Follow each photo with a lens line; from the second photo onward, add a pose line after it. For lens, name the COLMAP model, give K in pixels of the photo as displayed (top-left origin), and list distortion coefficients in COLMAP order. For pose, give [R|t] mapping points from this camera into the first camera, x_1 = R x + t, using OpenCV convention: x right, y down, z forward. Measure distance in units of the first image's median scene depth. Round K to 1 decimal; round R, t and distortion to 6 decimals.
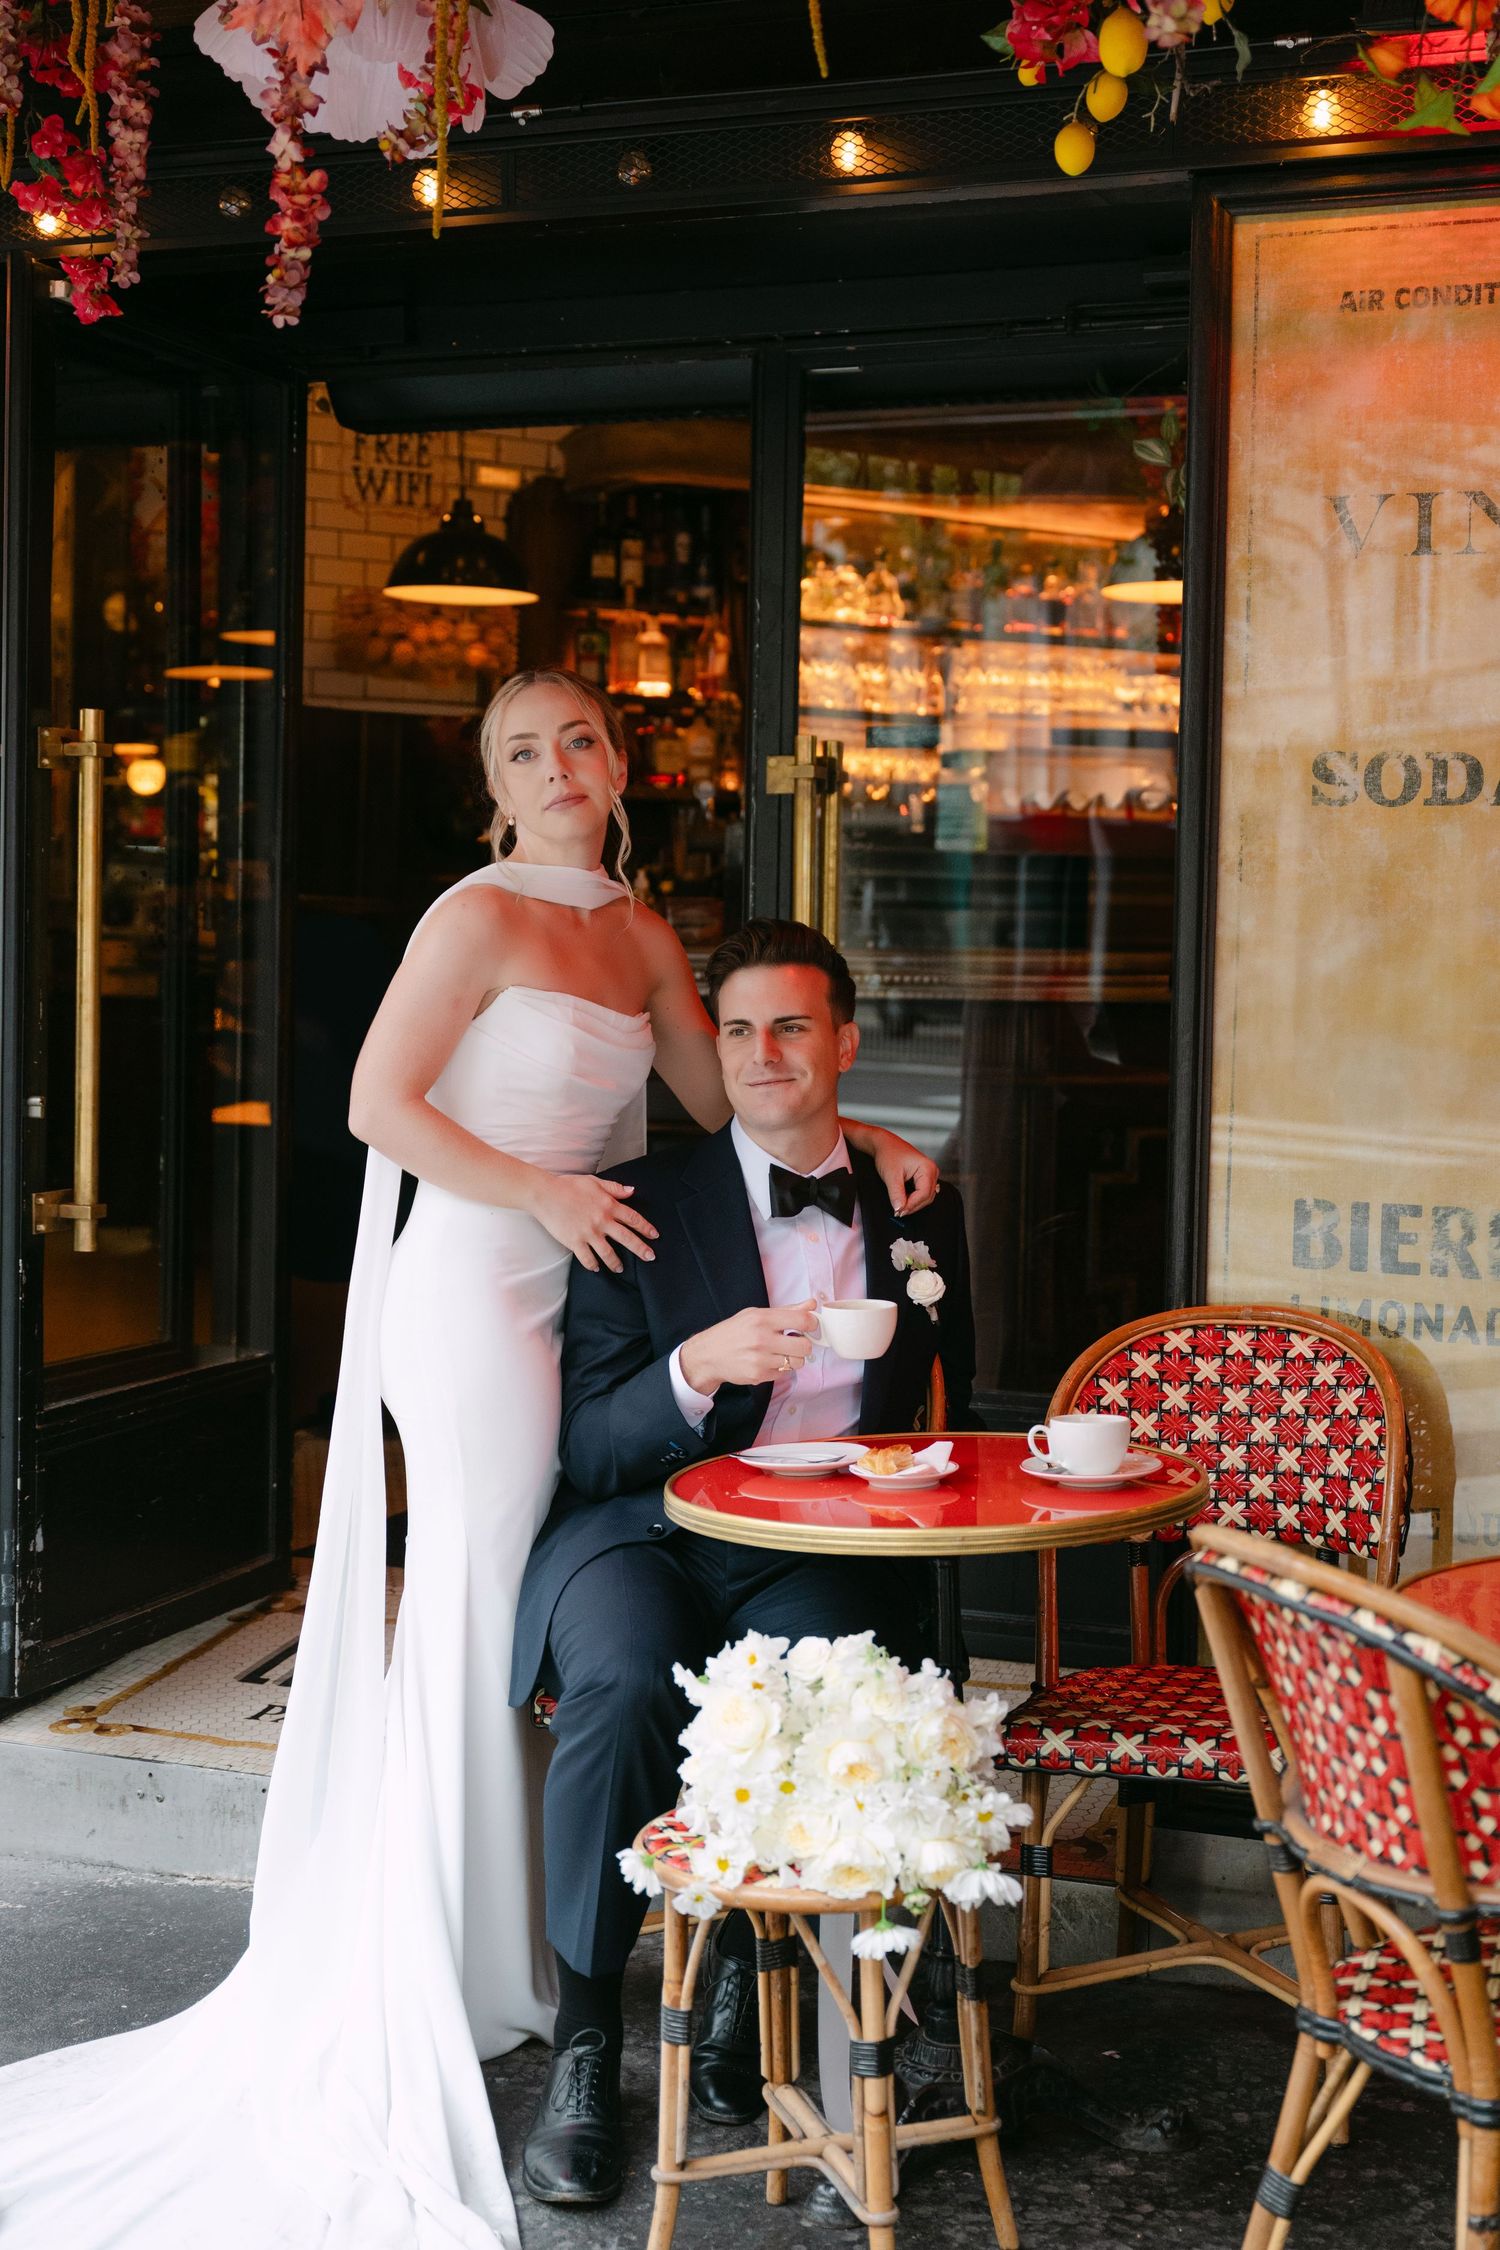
lens RADIAL K [[3108.4, 0, 768.3], [0, 3108.4, 1052.3], [0, 0, 1]] dist [0.088803, 0.000000]
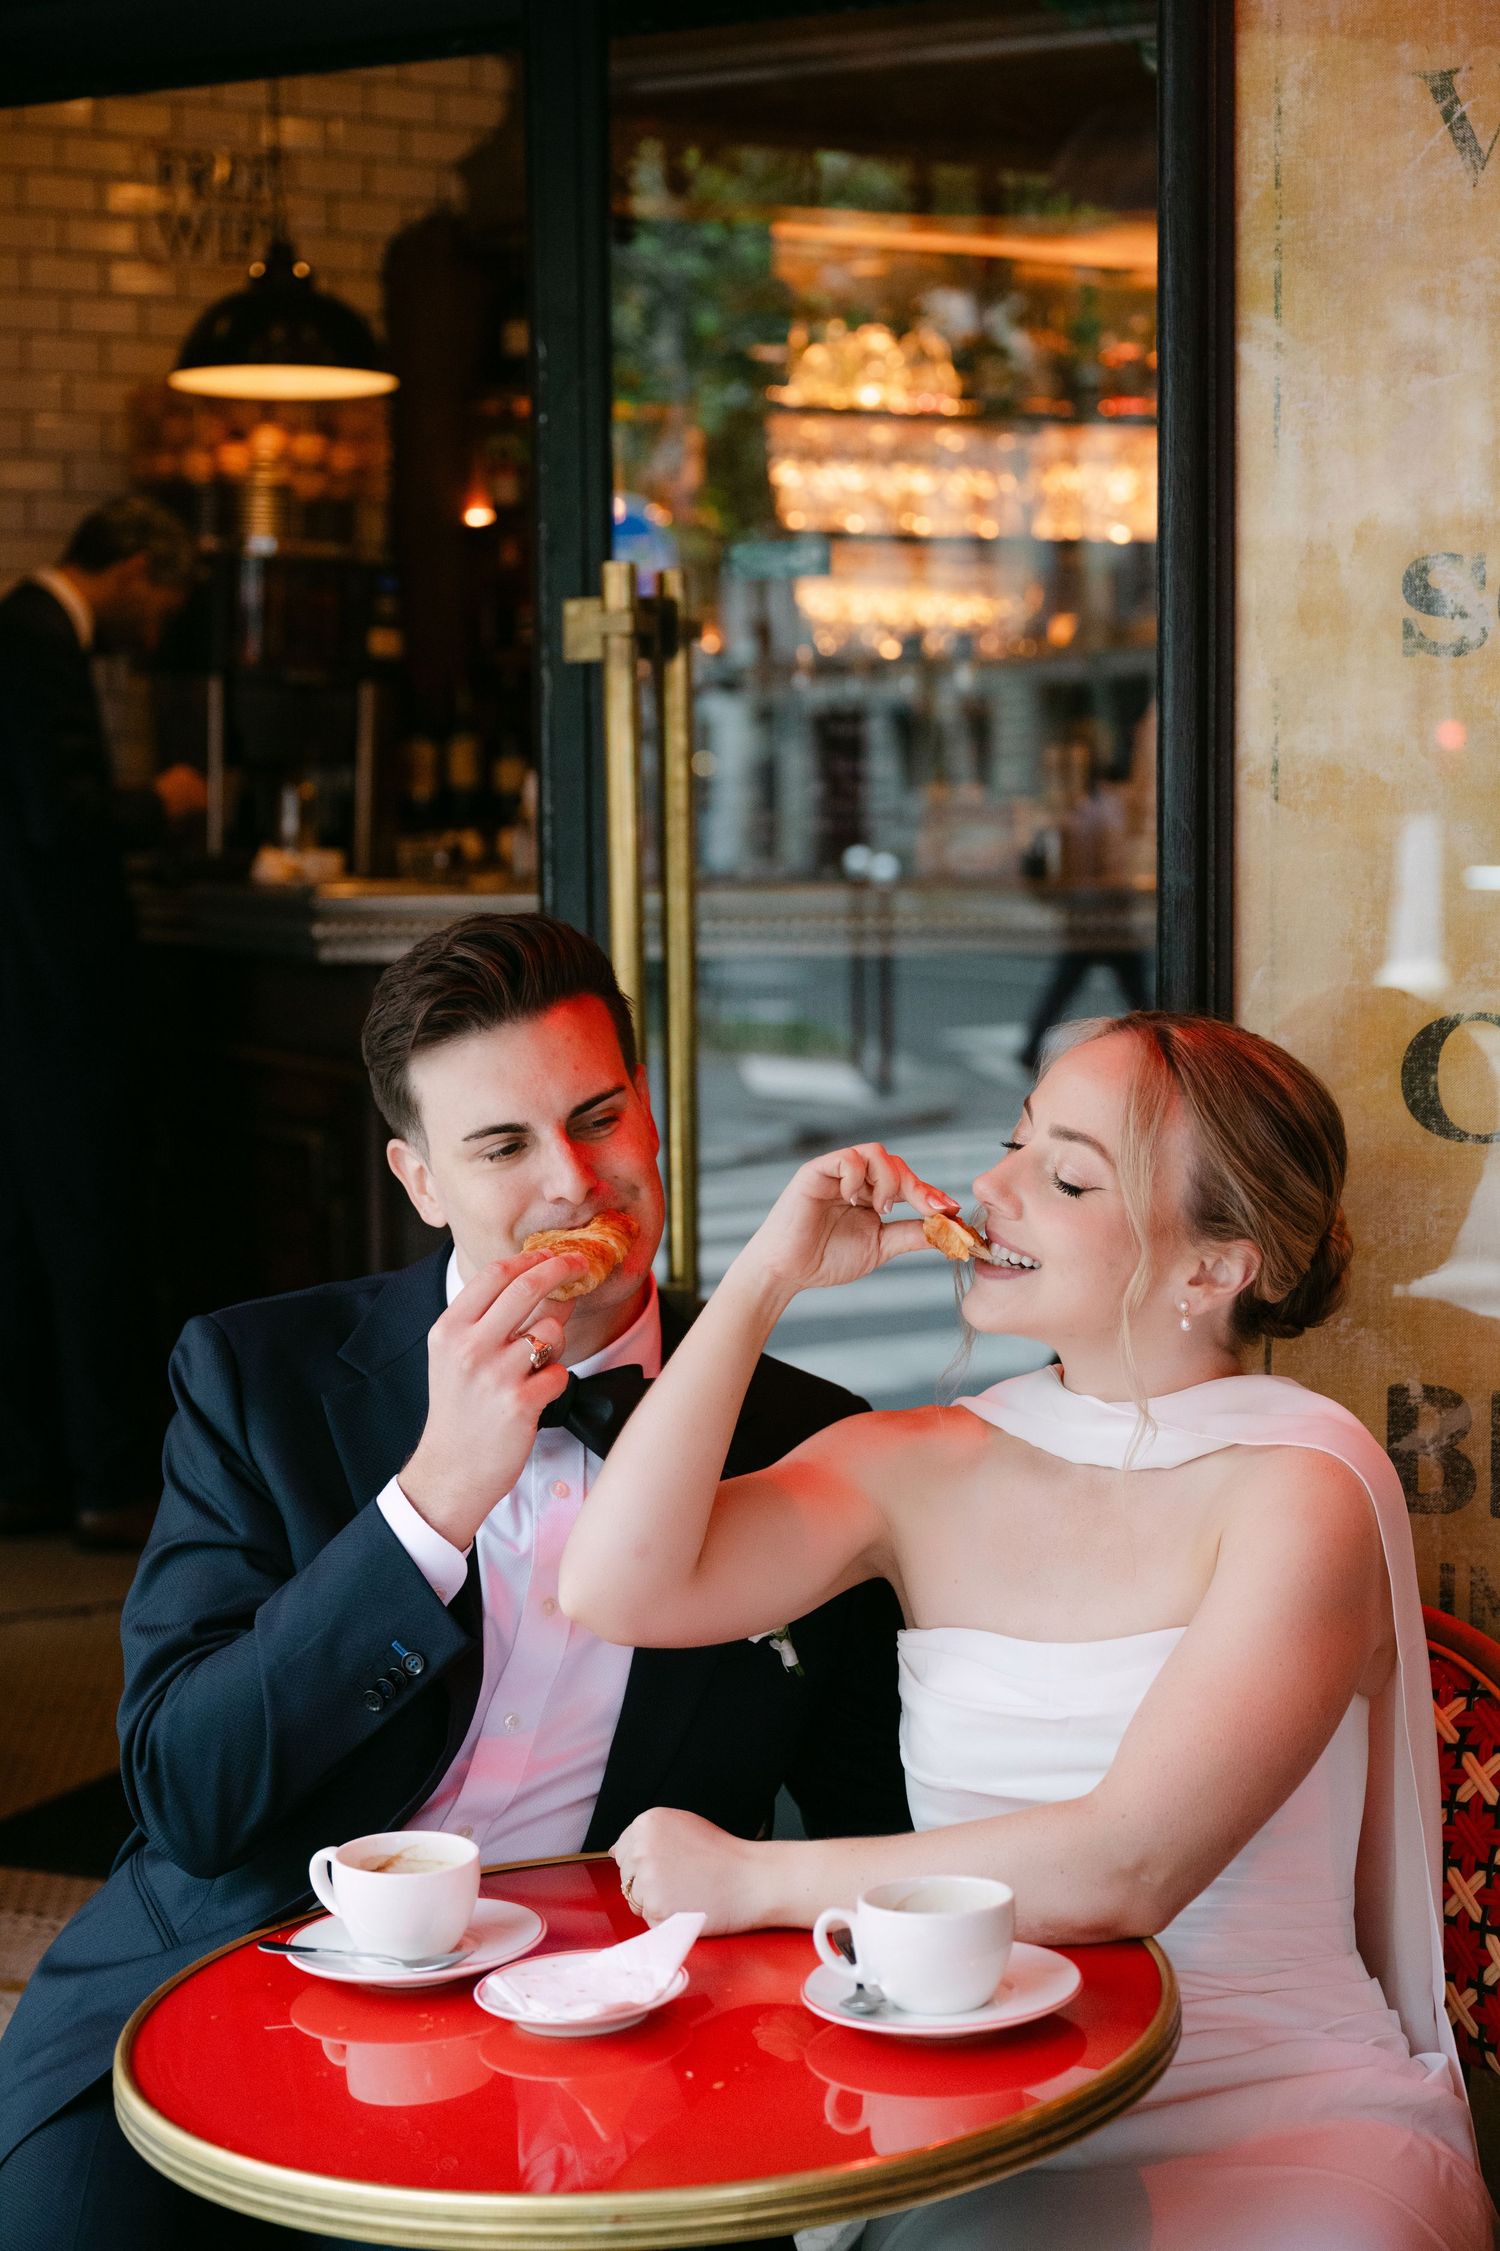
lens RADIAL K [[3650.9, 0, 748.1], [0, 3650.9, 1139.5], [0, 0, 1]] dist [0.046327, 0.000000]
pose [[0.997735, -0.025065, -0.062426, 0.048336], [0.028155, 0.998396, 0.049118, -0.014813], [0.061094, -0.050765, 0.996840, 0.176408]]
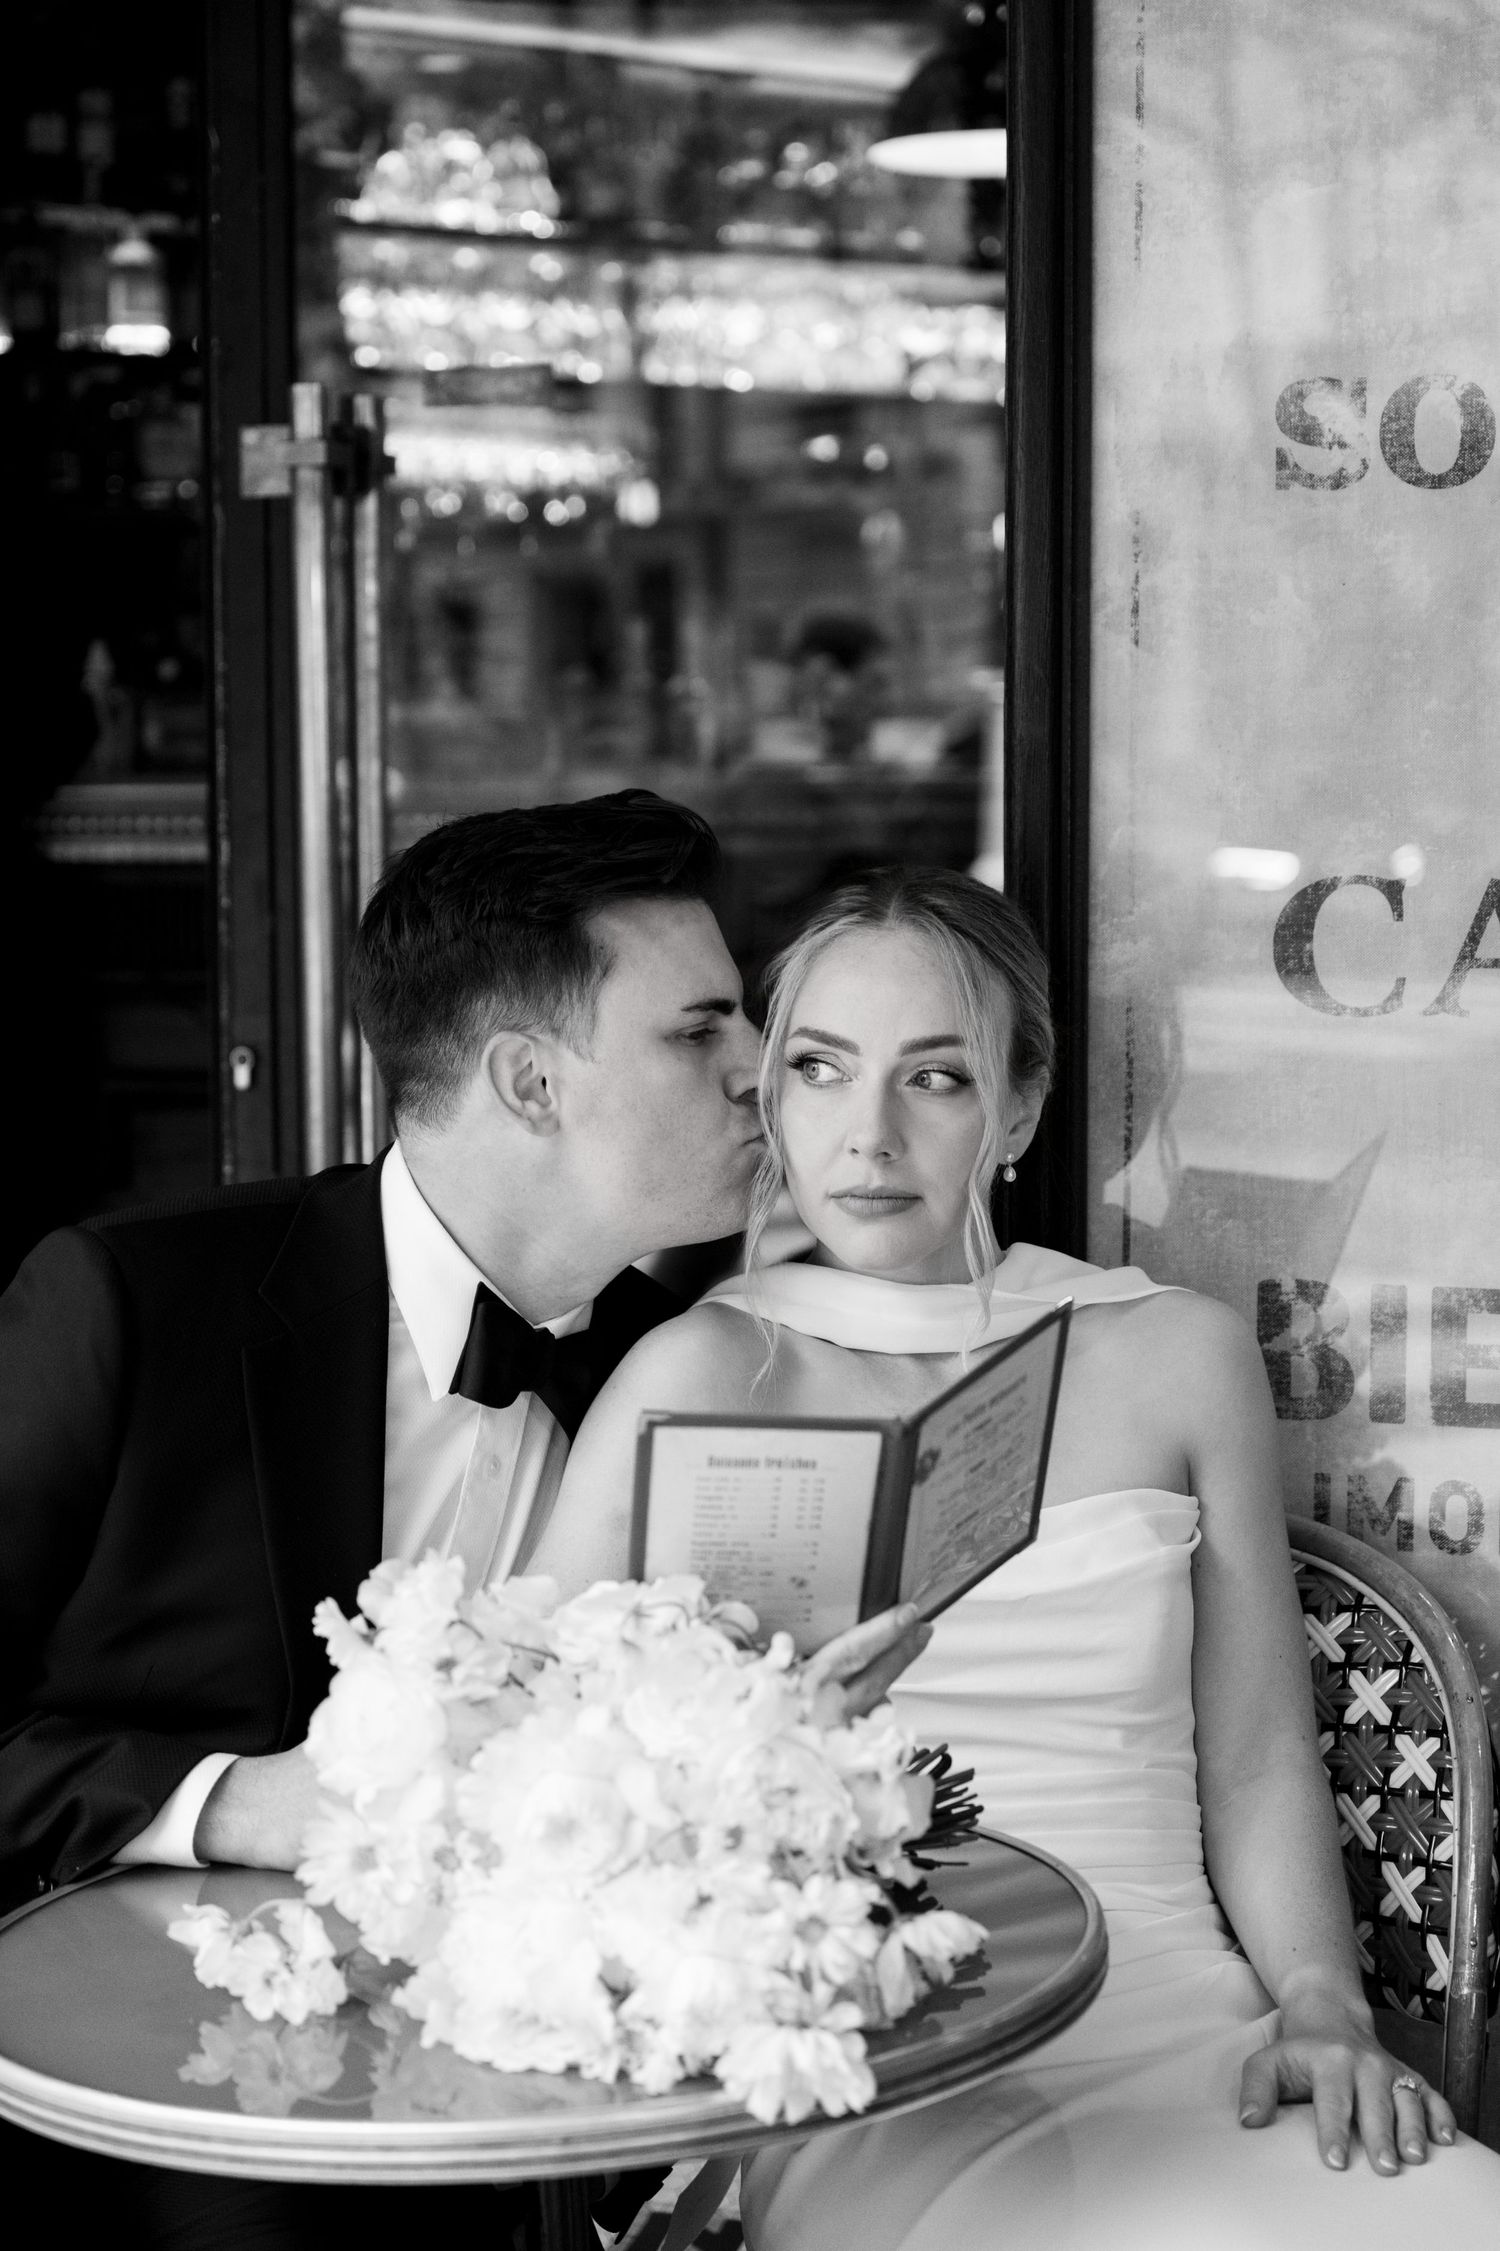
lens RADIAL K [[4370.6, 0, 749.9], [0, 4370.6, 1122.3], [0, 0, 1]] dist [0.043737, 0.000000]
pose [[0.997245, -0.029043, 0.068255, 0.019866], [0.025401, 0.998238, 0.053634, -0.008936], [-0.069692, -0.051753, 0.996225, 0.150559]]
